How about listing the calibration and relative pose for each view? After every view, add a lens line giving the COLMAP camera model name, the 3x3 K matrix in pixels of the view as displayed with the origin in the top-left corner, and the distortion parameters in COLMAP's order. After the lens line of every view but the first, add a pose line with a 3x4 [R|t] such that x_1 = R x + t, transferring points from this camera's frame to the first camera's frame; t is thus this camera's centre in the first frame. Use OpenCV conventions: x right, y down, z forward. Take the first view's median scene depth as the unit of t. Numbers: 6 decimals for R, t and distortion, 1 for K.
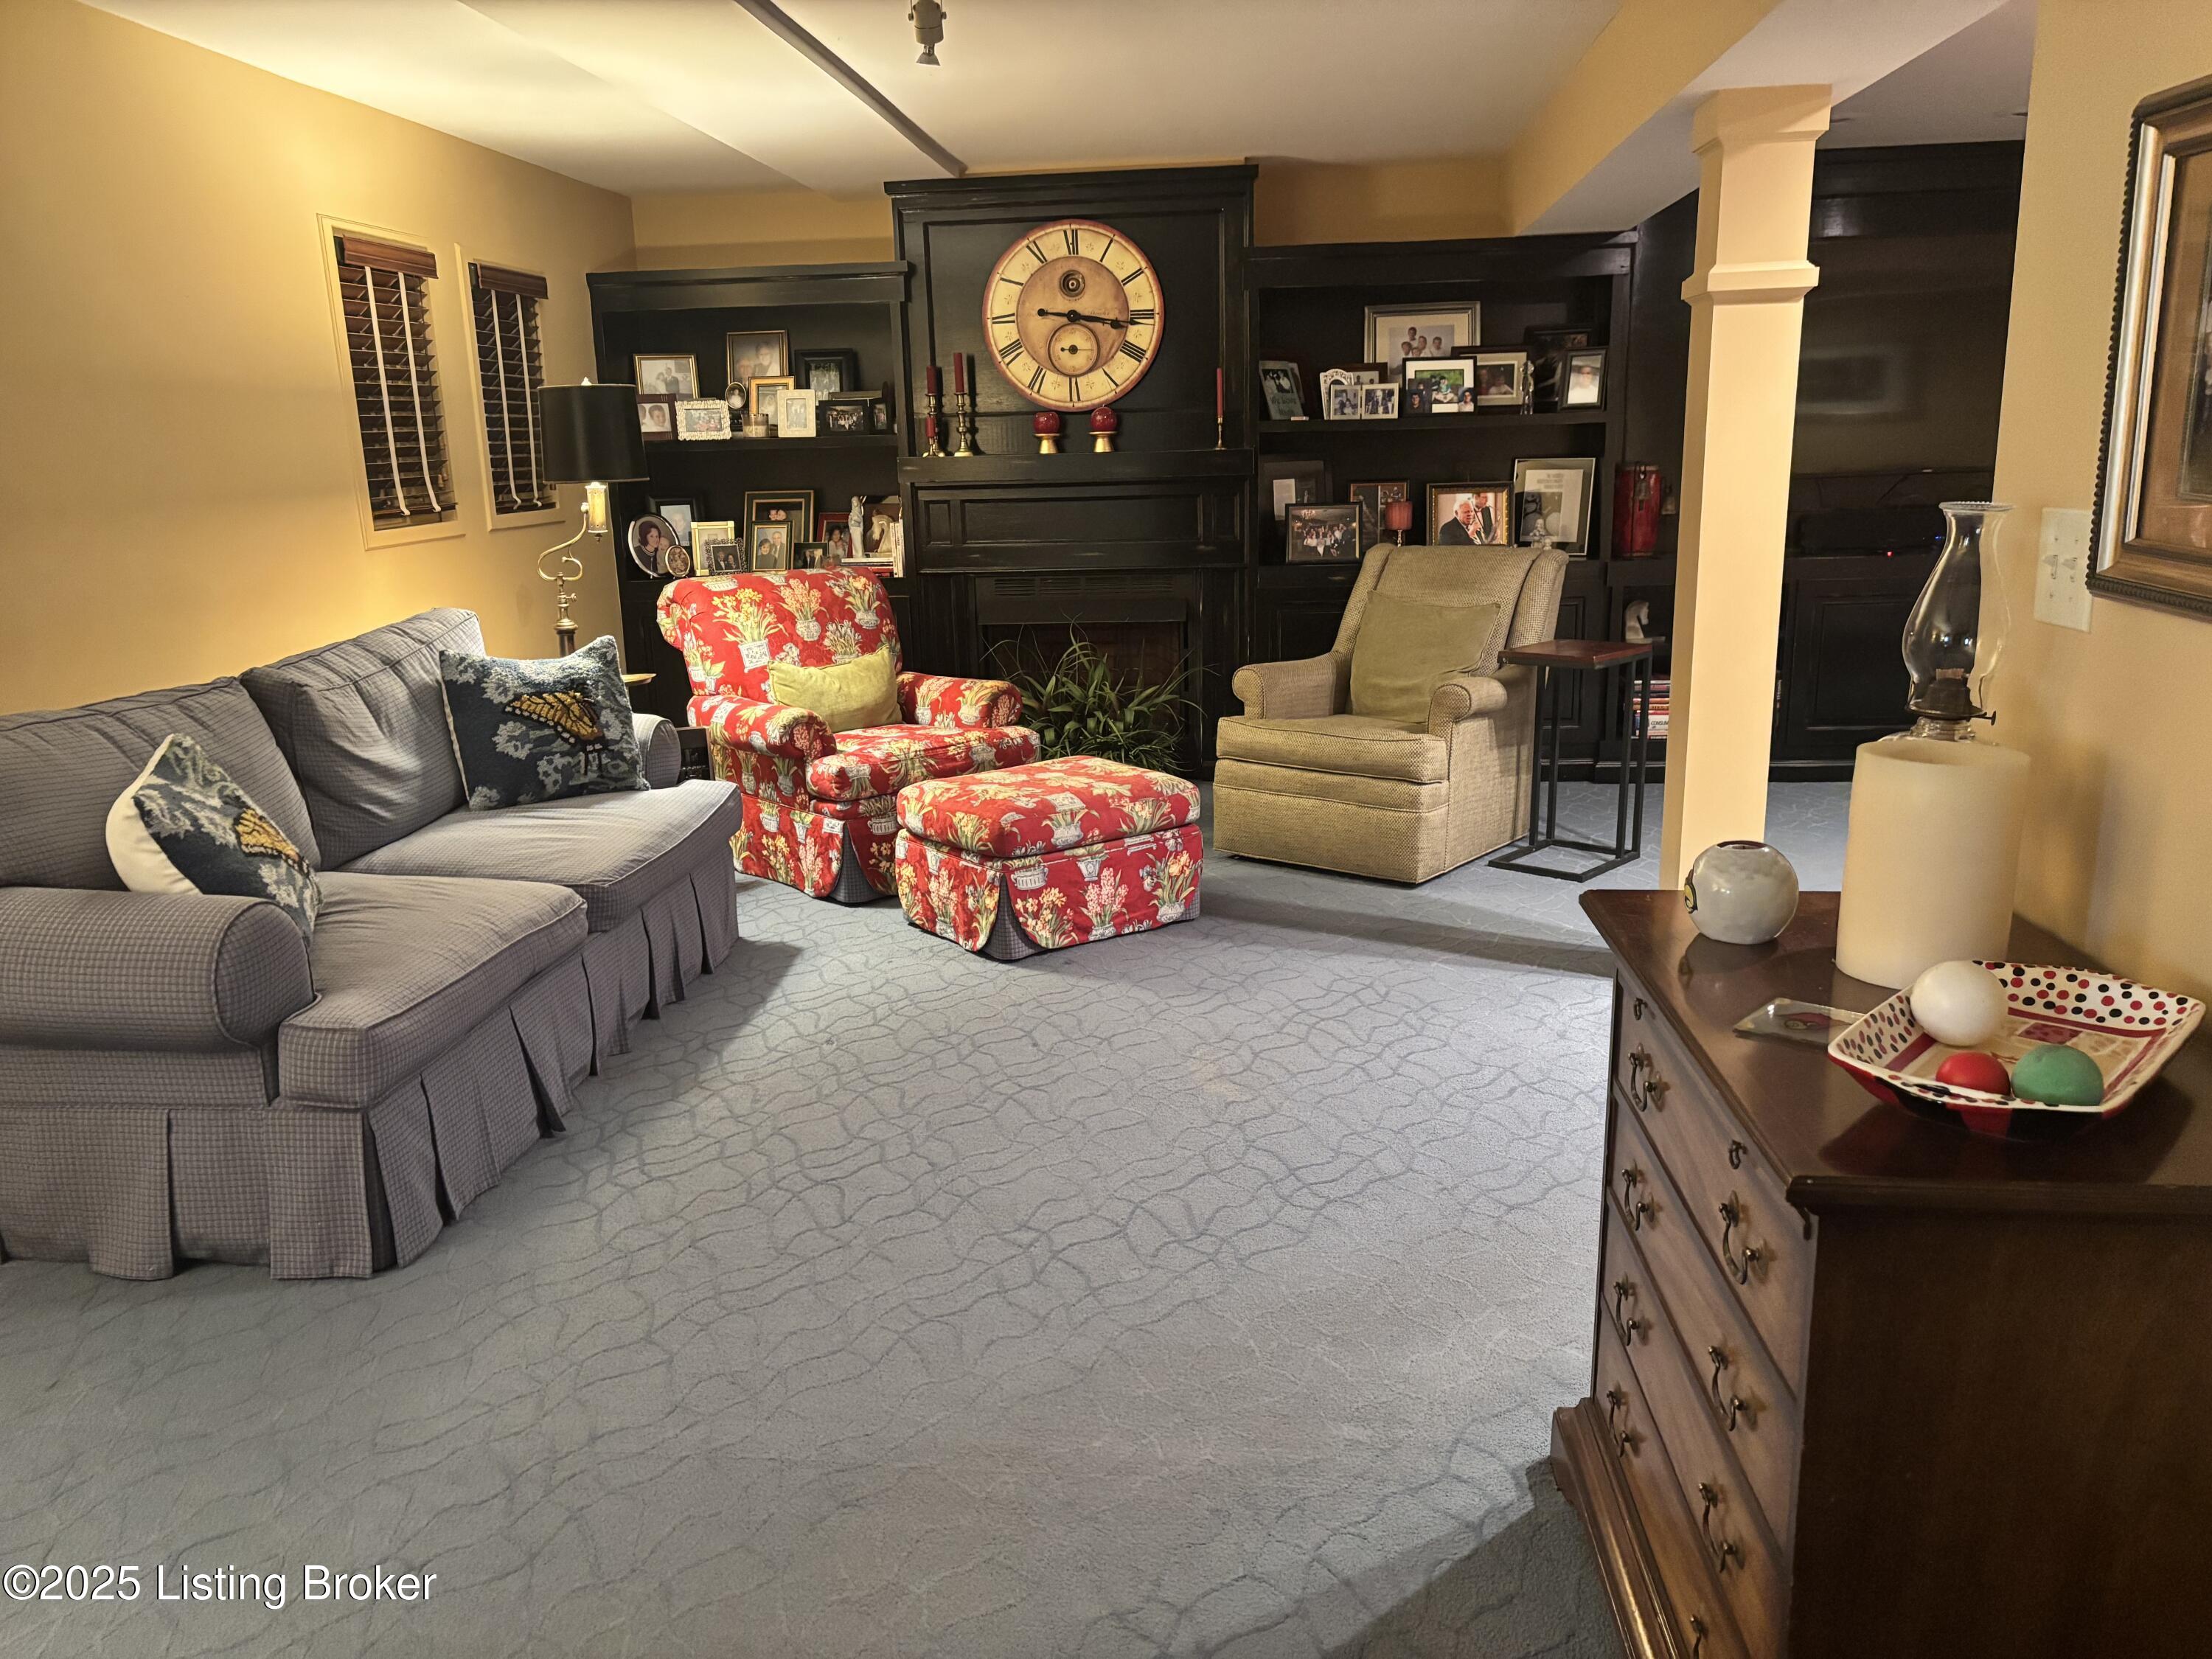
lens RADIAL K [[1655.3, 0, 1106.0], [0, 1655.3, 829.5], [0, 0, 1]] dist [0.065475, -0.000241]
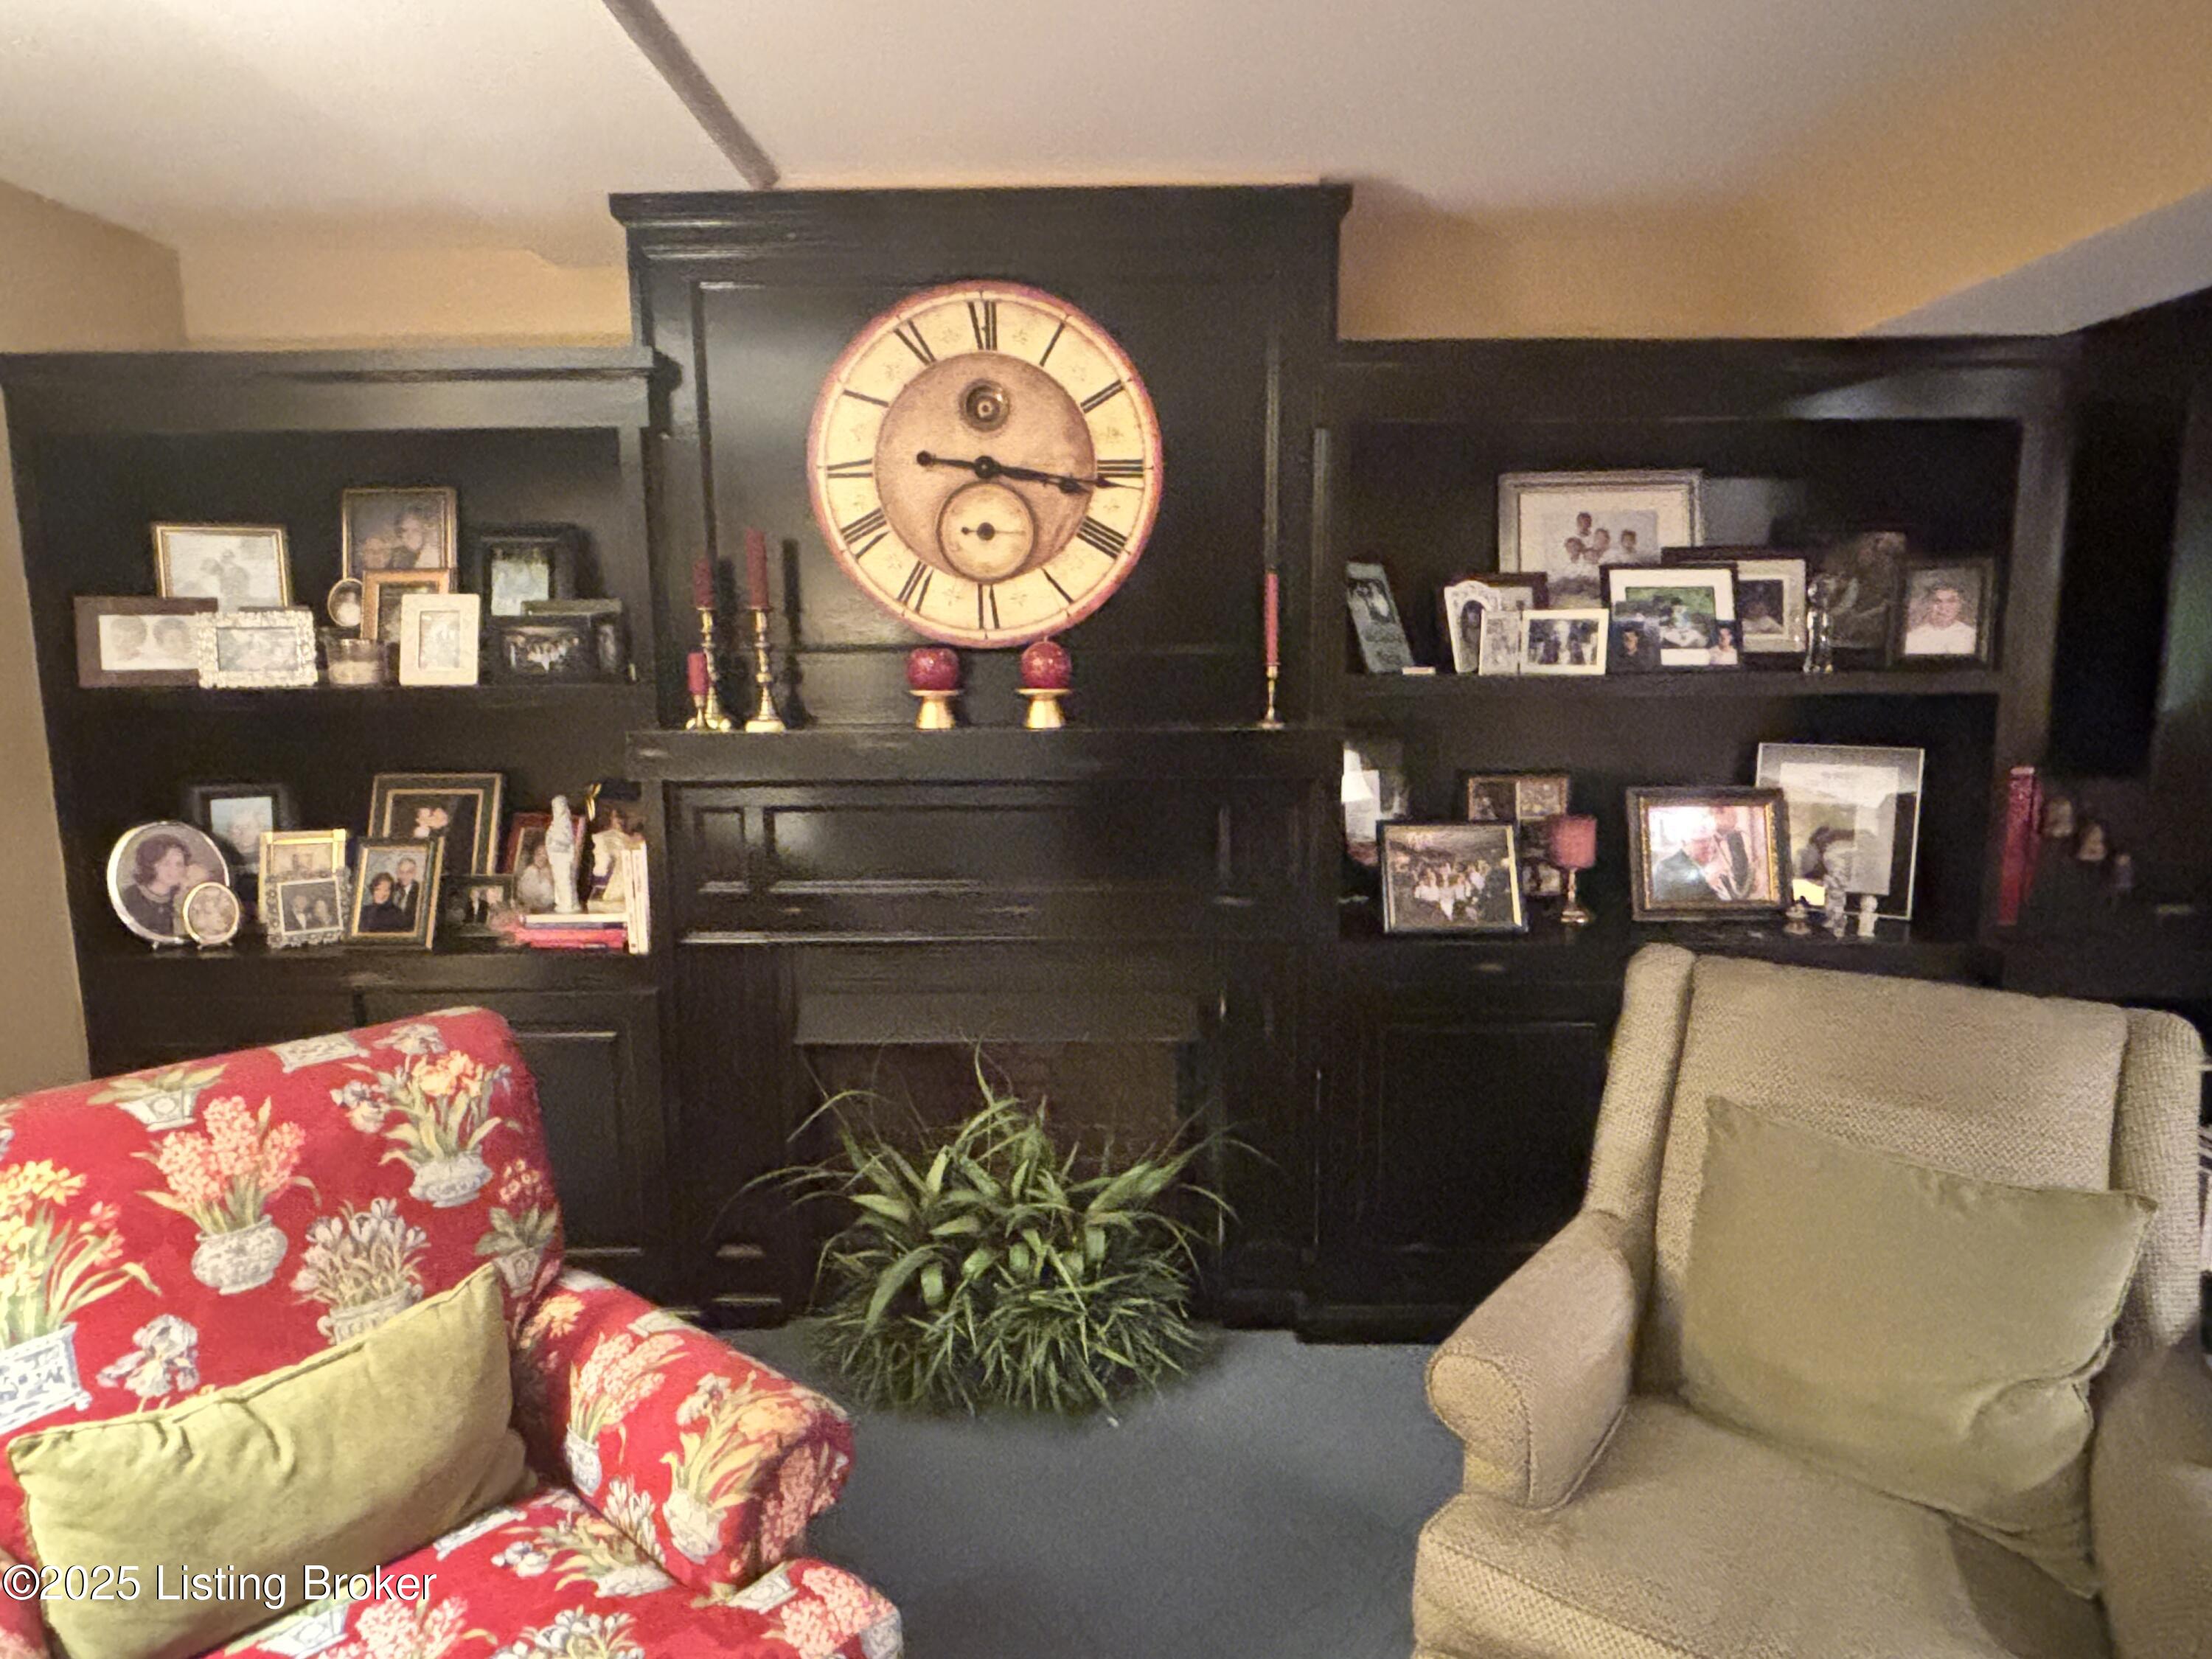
lens RADIAL K [[1325.7, 0, 1137.9], [0, 1325.7, 827.5], [0, 0, 1]] dist [0.062971, -0.079710]
pose [[0.993832, 0.003565, 0.110839, -0.018279], [0.006462, 0.995923, -0.089976, -0.159496], [-0.110708, 0.090137, 0.989757, 0.594599]]
